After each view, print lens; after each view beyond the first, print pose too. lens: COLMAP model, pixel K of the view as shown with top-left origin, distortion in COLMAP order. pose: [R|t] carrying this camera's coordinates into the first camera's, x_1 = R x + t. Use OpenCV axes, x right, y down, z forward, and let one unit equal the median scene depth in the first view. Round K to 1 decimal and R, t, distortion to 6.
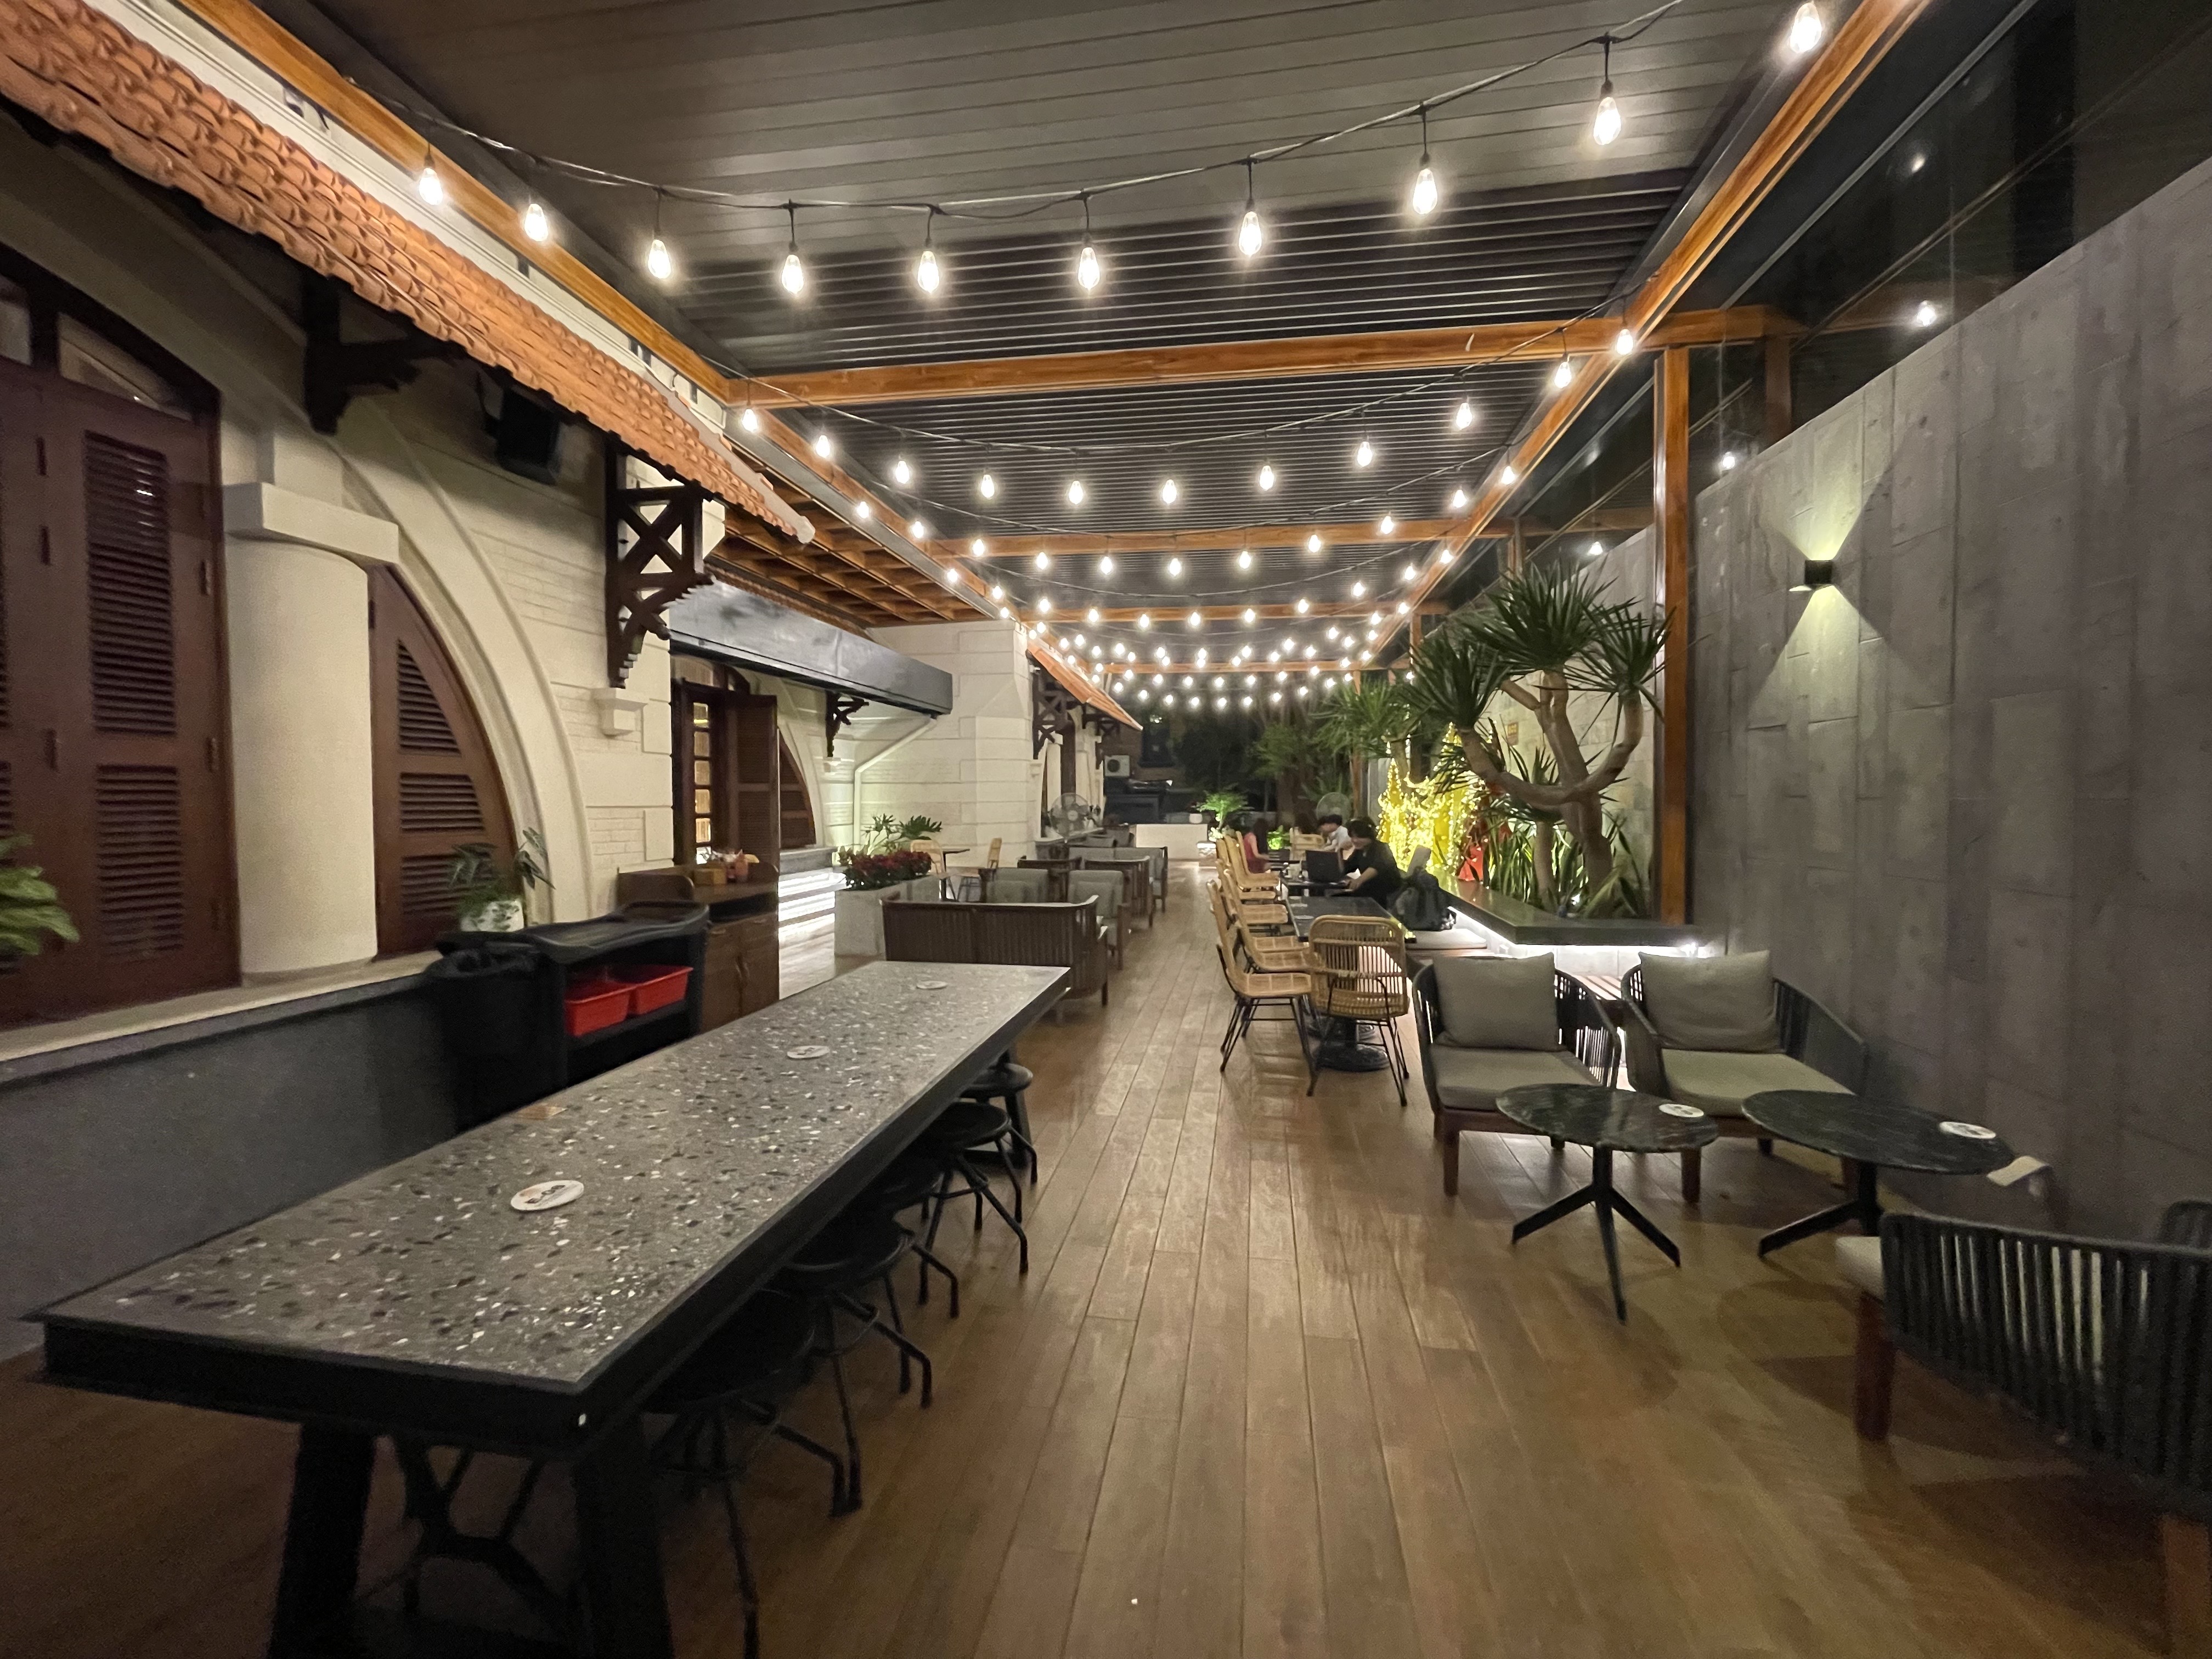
lens RADIAL K [[899.9, 0, 1101.0], [0, 899.9, 829.7], [0, 0, 1]] dist [-0.012044, 0.003251]
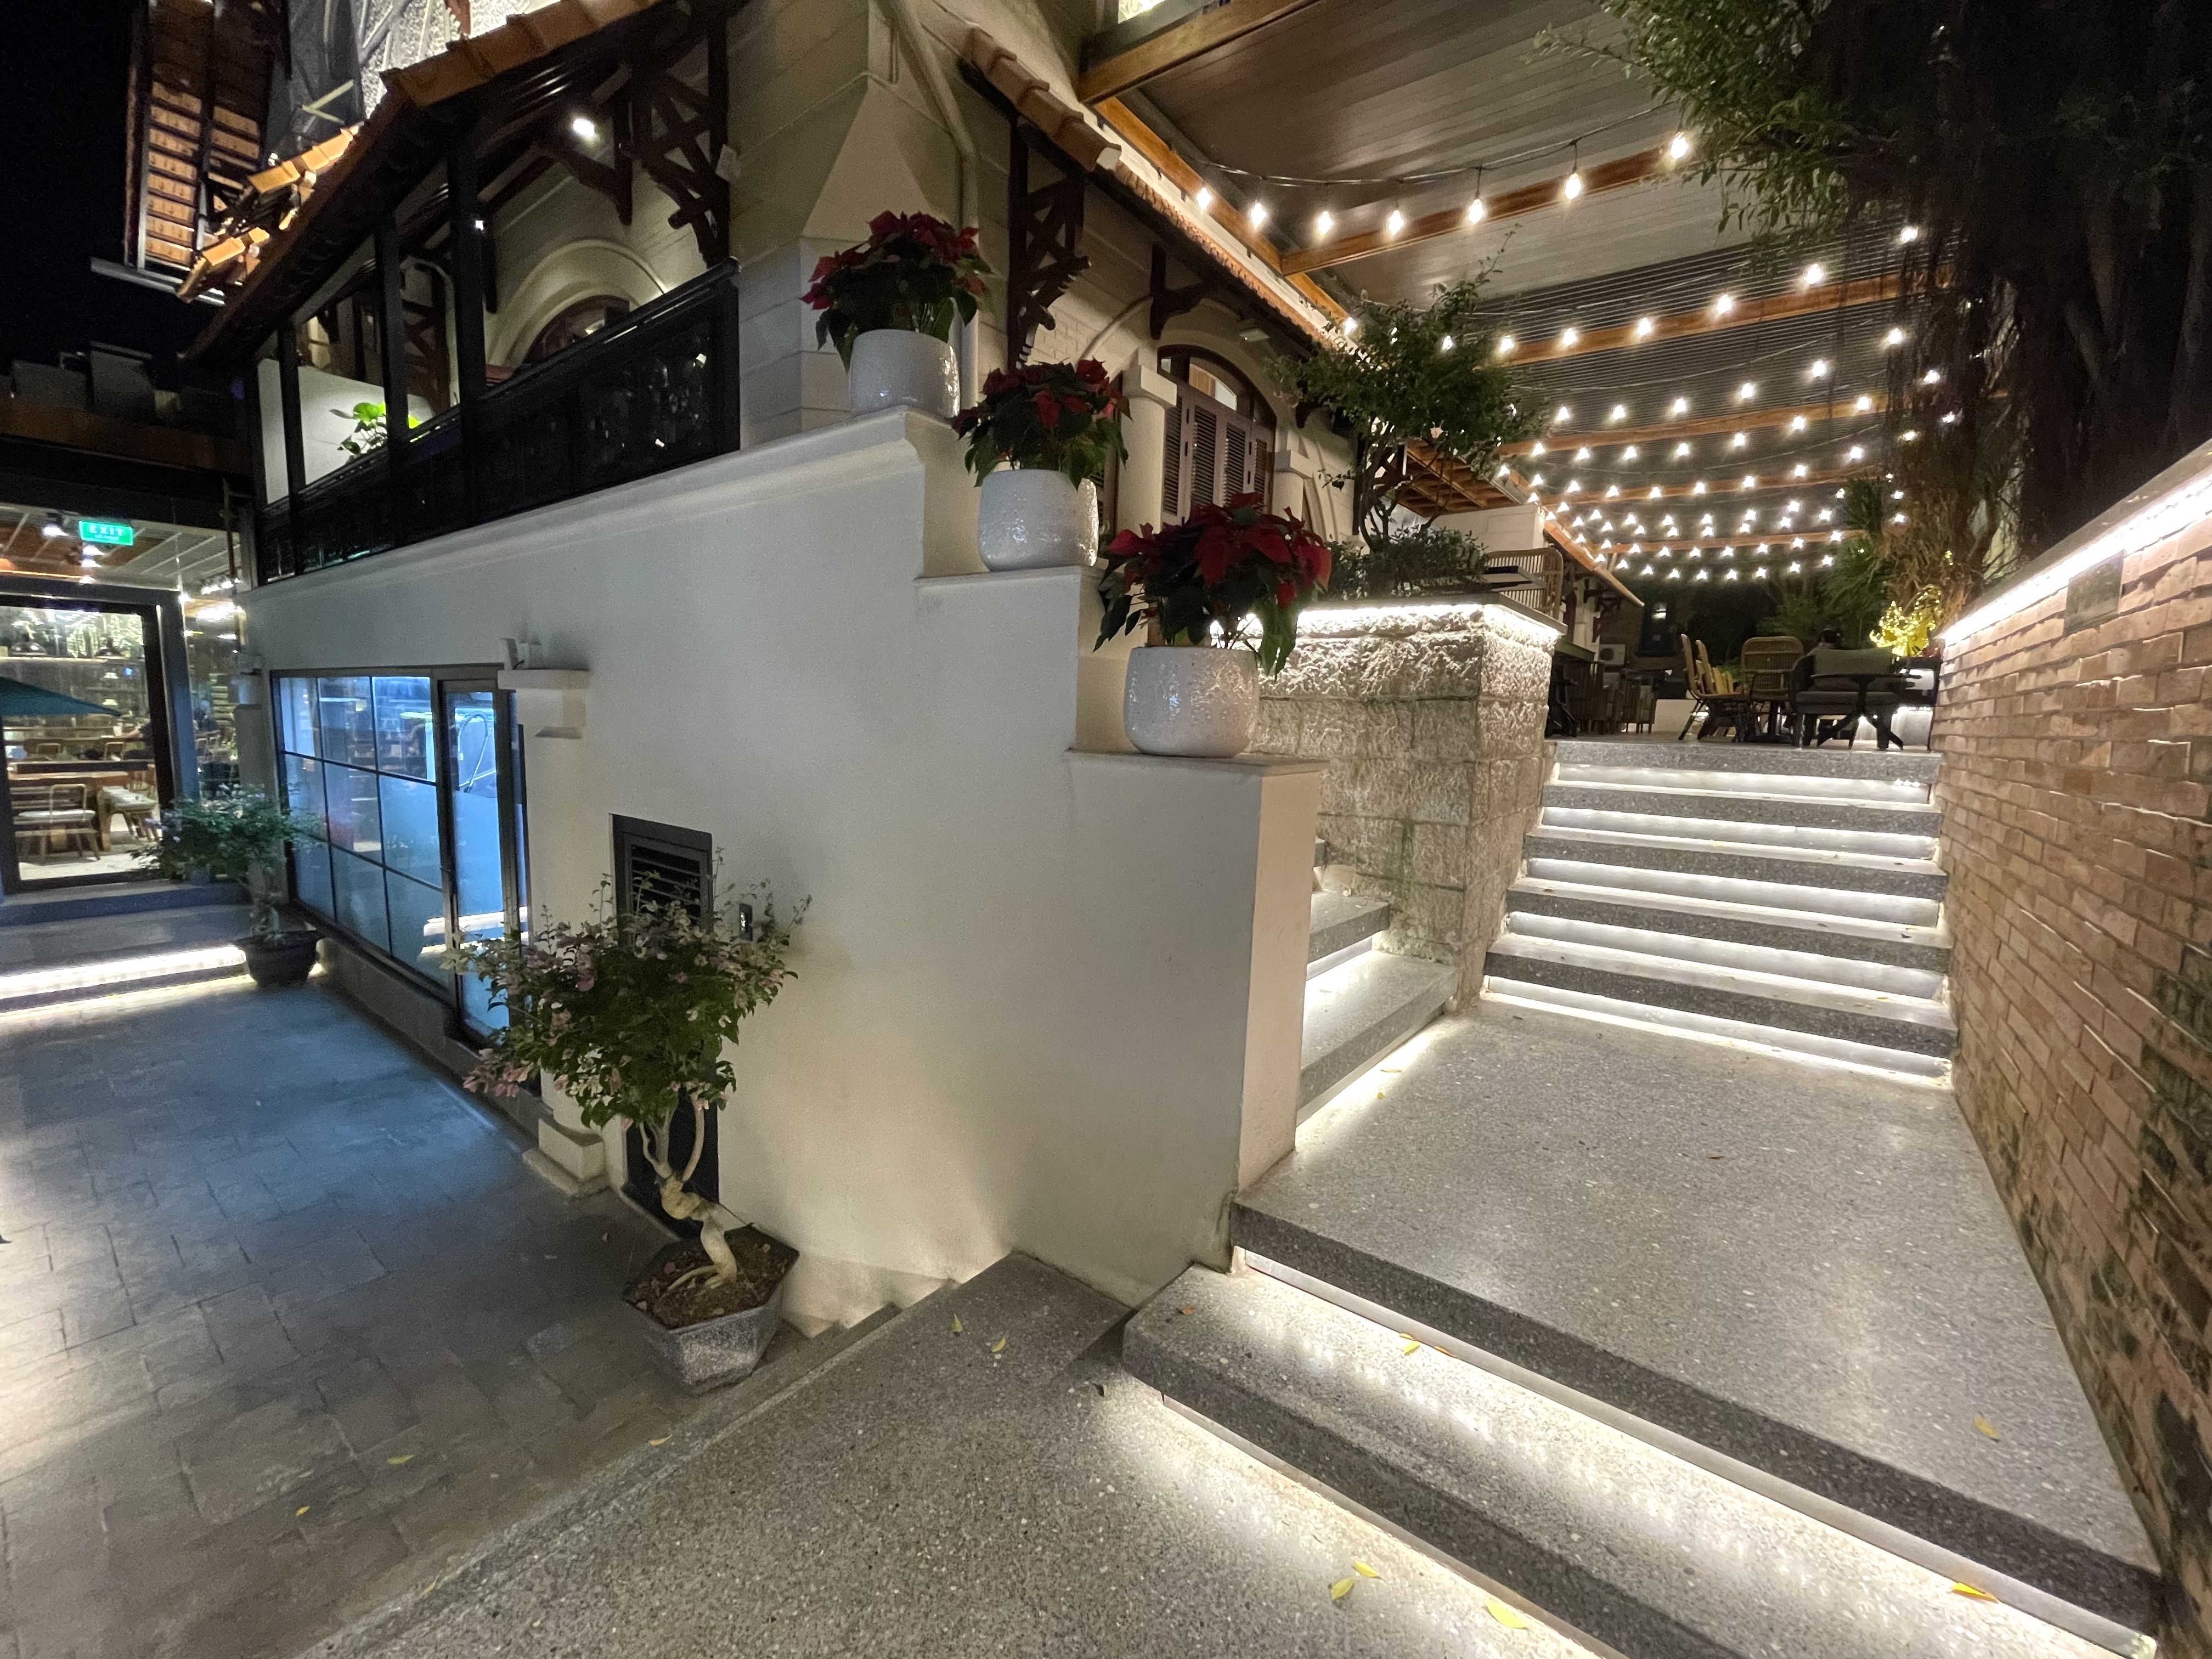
lens RADIAL K [[899.9, 0, 1098.9], [0, 899.9, 811.9], [0, 0, 1]] dist [-0.012044, 0.003251]
pose [[0.881704, 0.085971, -0.463904, -0.018277], [-0.053218, 0.995105, 0.083265, 0.138040], [0.468792, -0.048727, 0.881964, -0.467768]]
